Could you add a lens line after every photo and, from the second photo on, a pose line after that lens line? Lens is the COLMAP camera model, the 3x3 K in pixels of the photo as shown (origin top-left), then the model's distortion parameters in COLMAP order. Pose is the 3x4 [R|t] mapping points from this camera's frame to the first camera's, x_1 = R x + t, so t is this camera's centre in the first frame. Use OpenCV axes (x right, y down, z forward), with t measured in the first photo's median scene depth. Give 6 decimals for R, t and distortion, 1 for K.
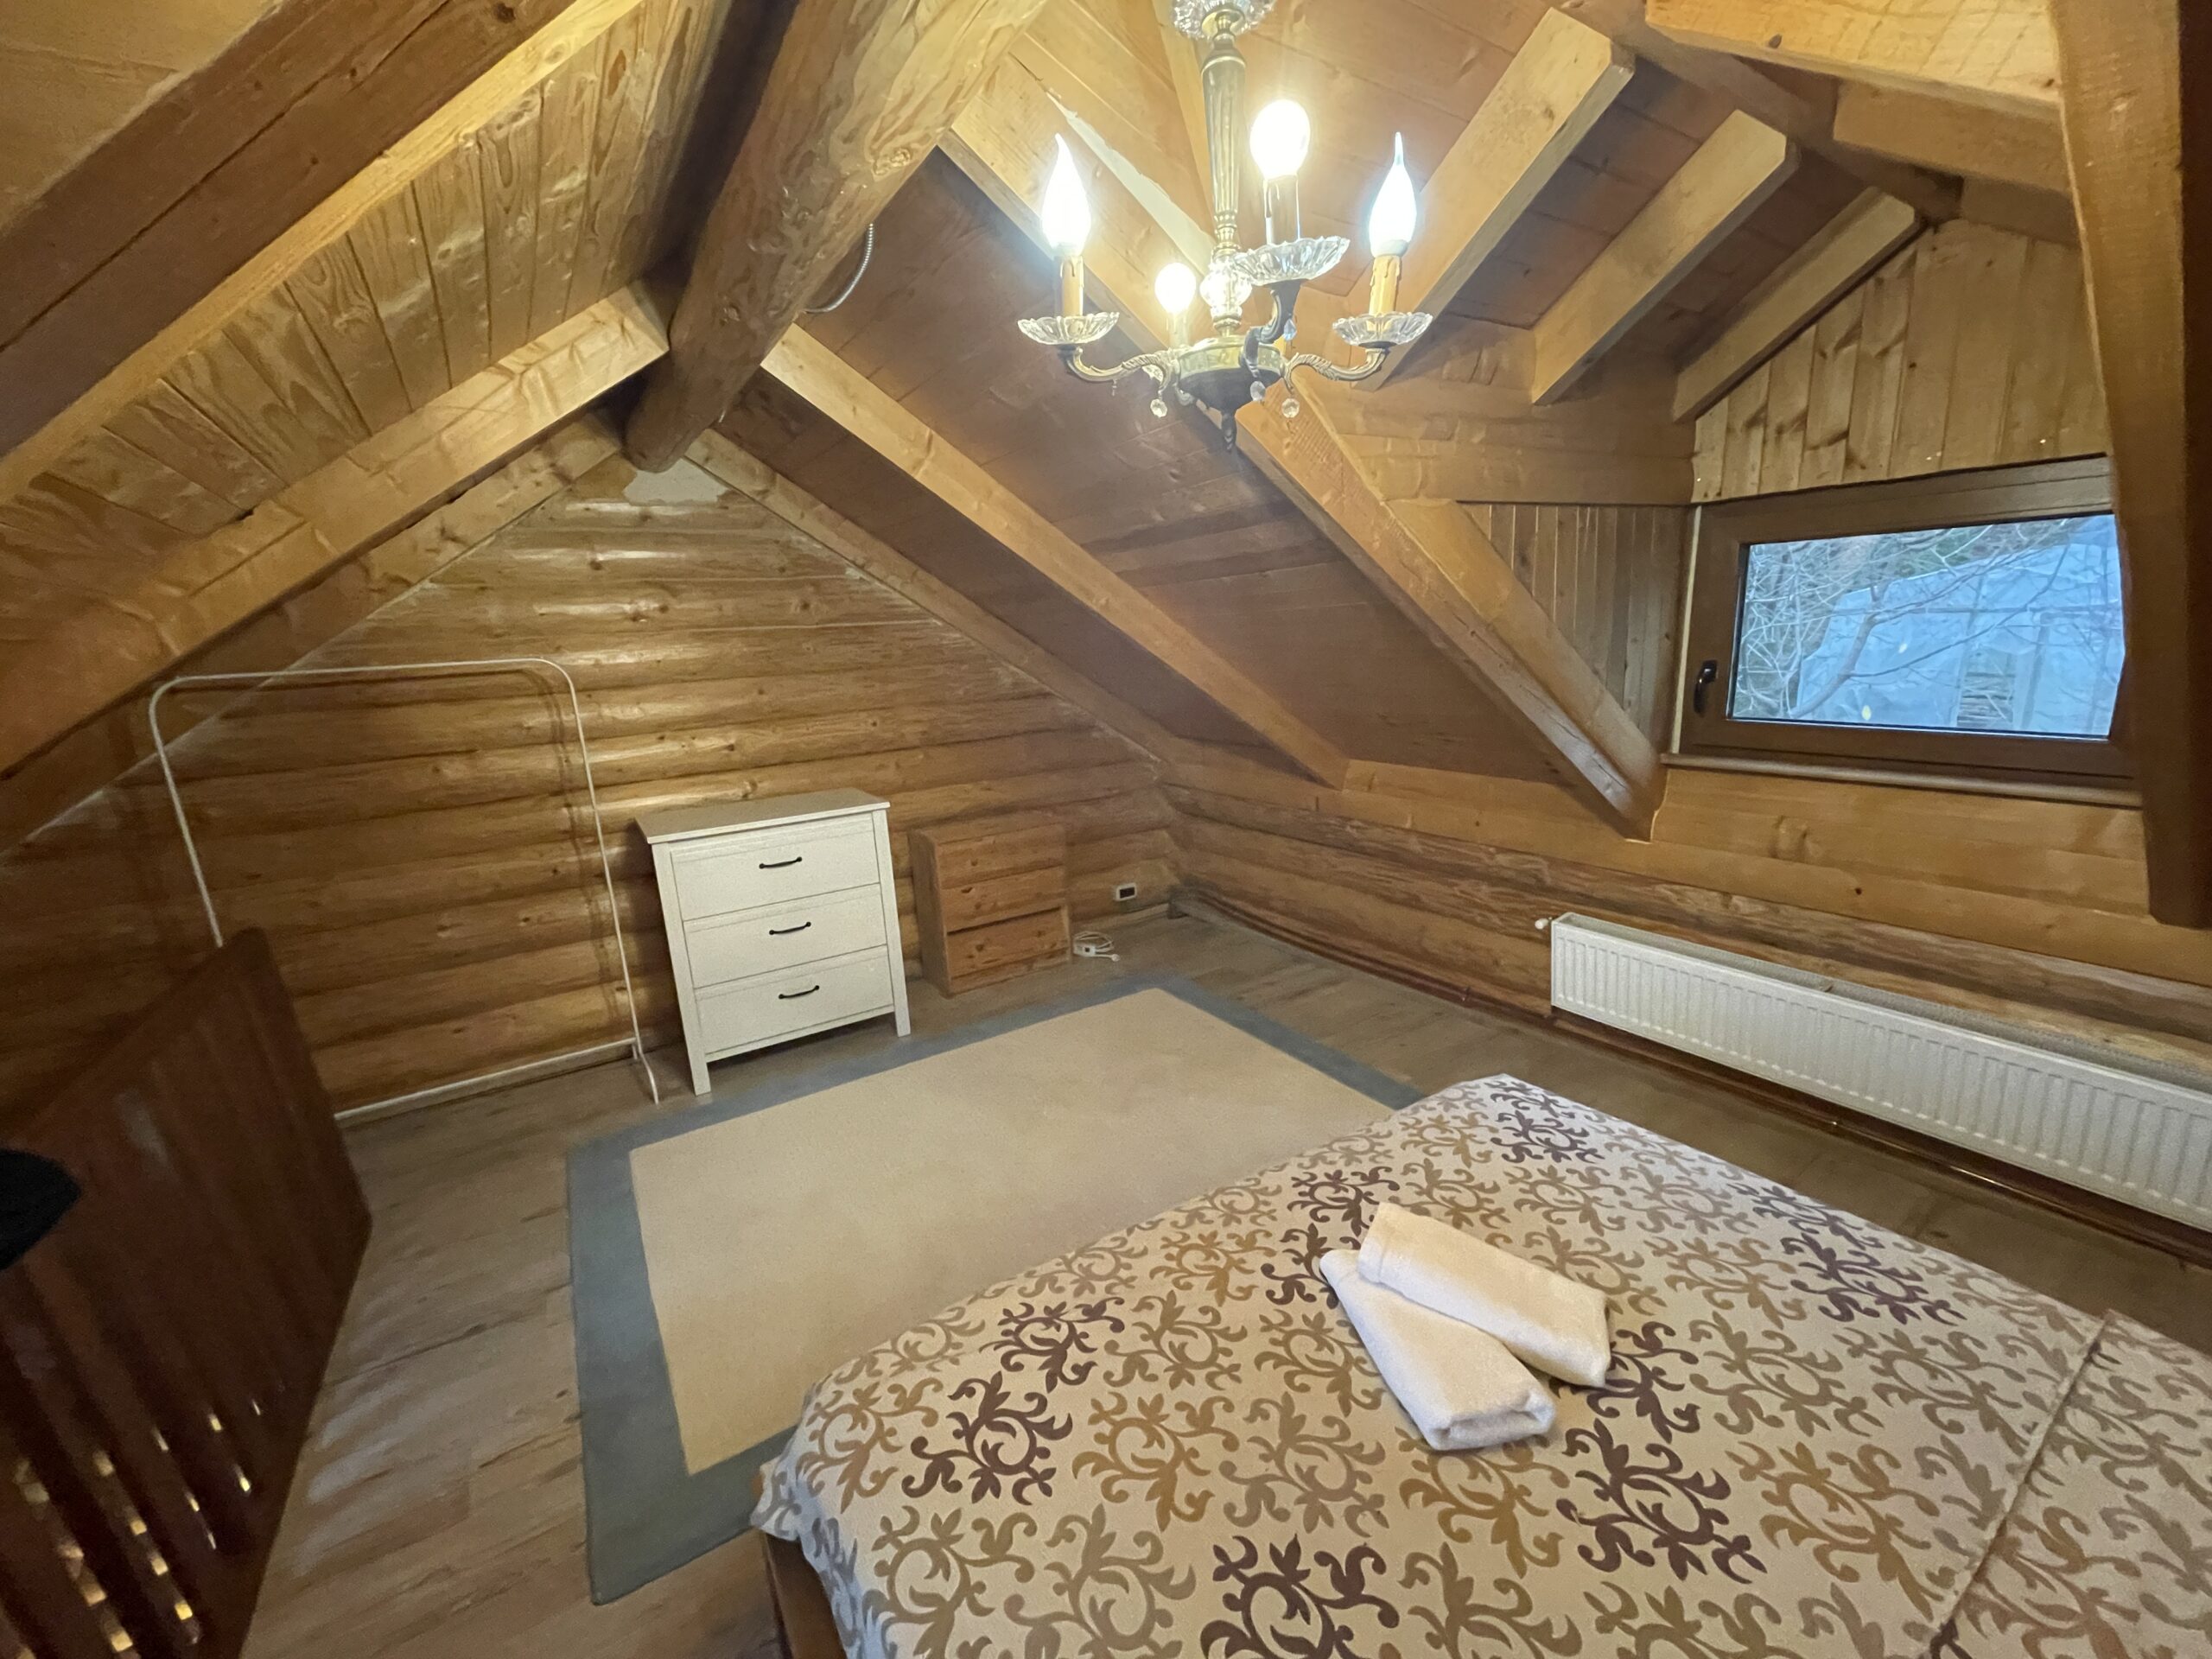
lens RADIAL K [[879.3, 0, 1097.6], [0, 879.3, 830.1], [0, 0, 1]] dist [0.005164, -0.003199]
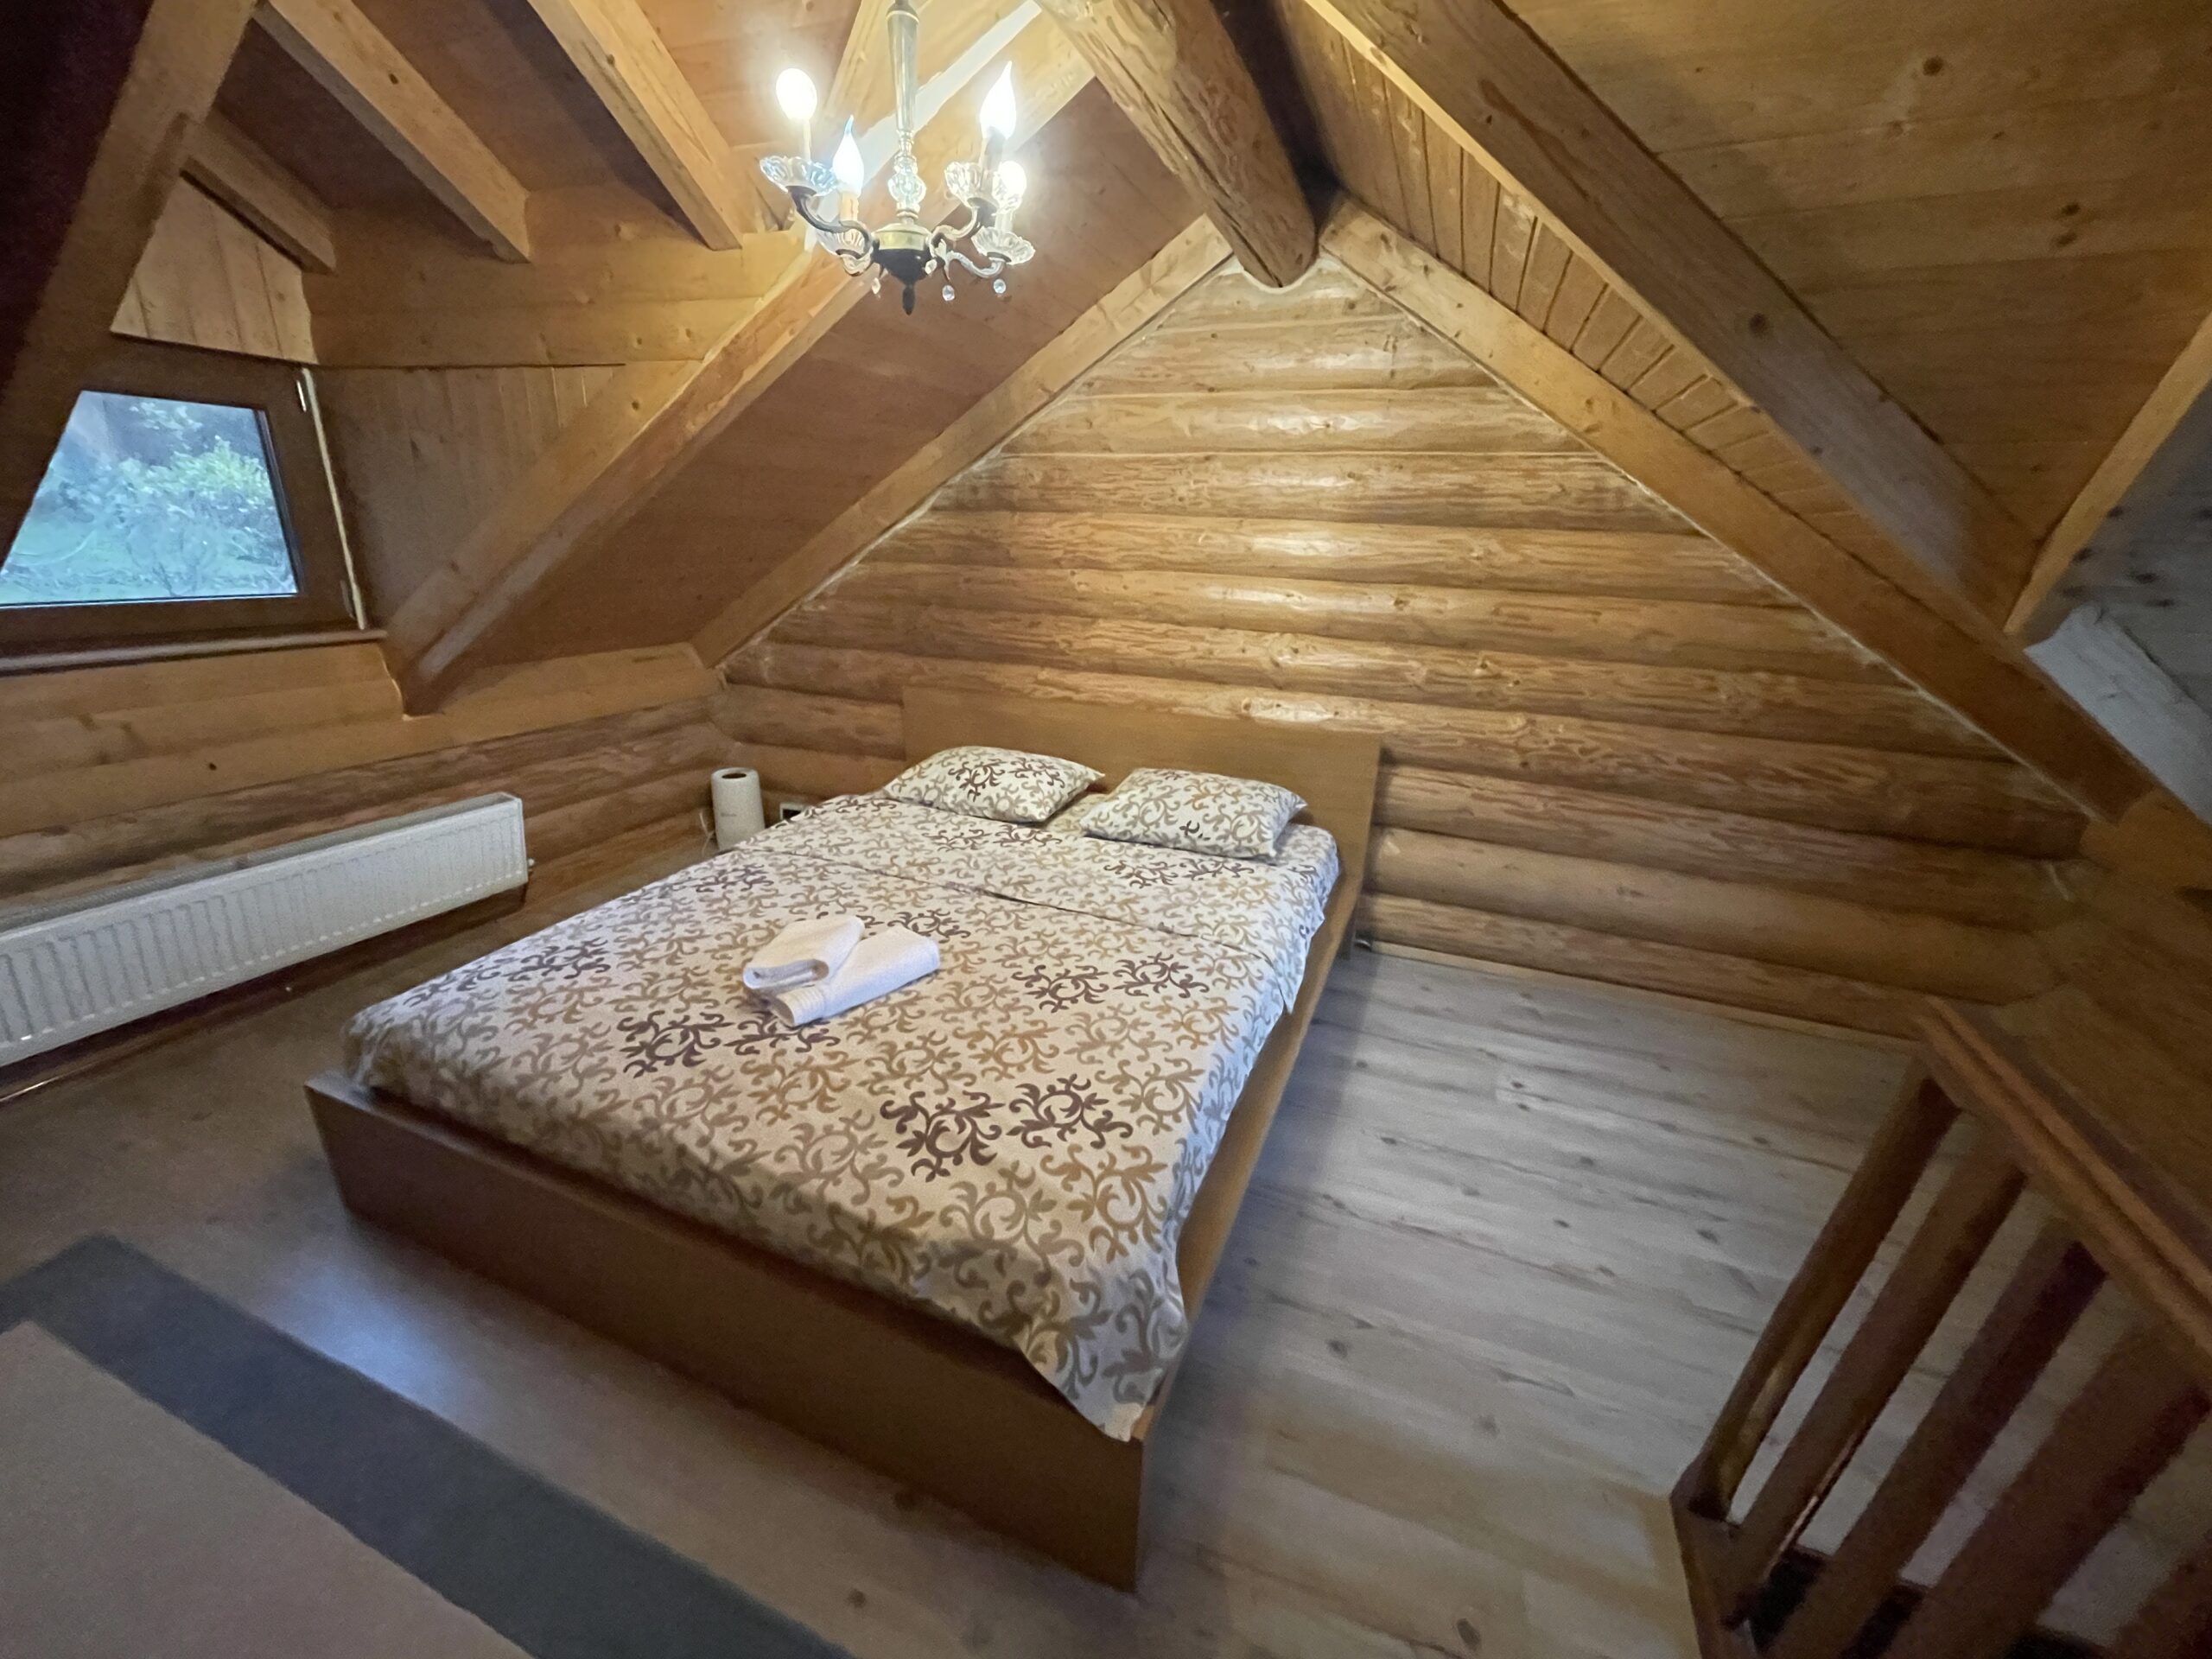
lens RADIAL K [[879.3, 0, 1097.6], [0, 879.3, 830.1], [0, 0, 1]] dist [0.005164, -0.003199]
pose [[-0.578083, -0.229334, 0.783088, -0.986777], [0.179912, 0.900252, 0.396458, -0.153183], [-0.795897, 0.370072, -0.479160, 1.341135]]
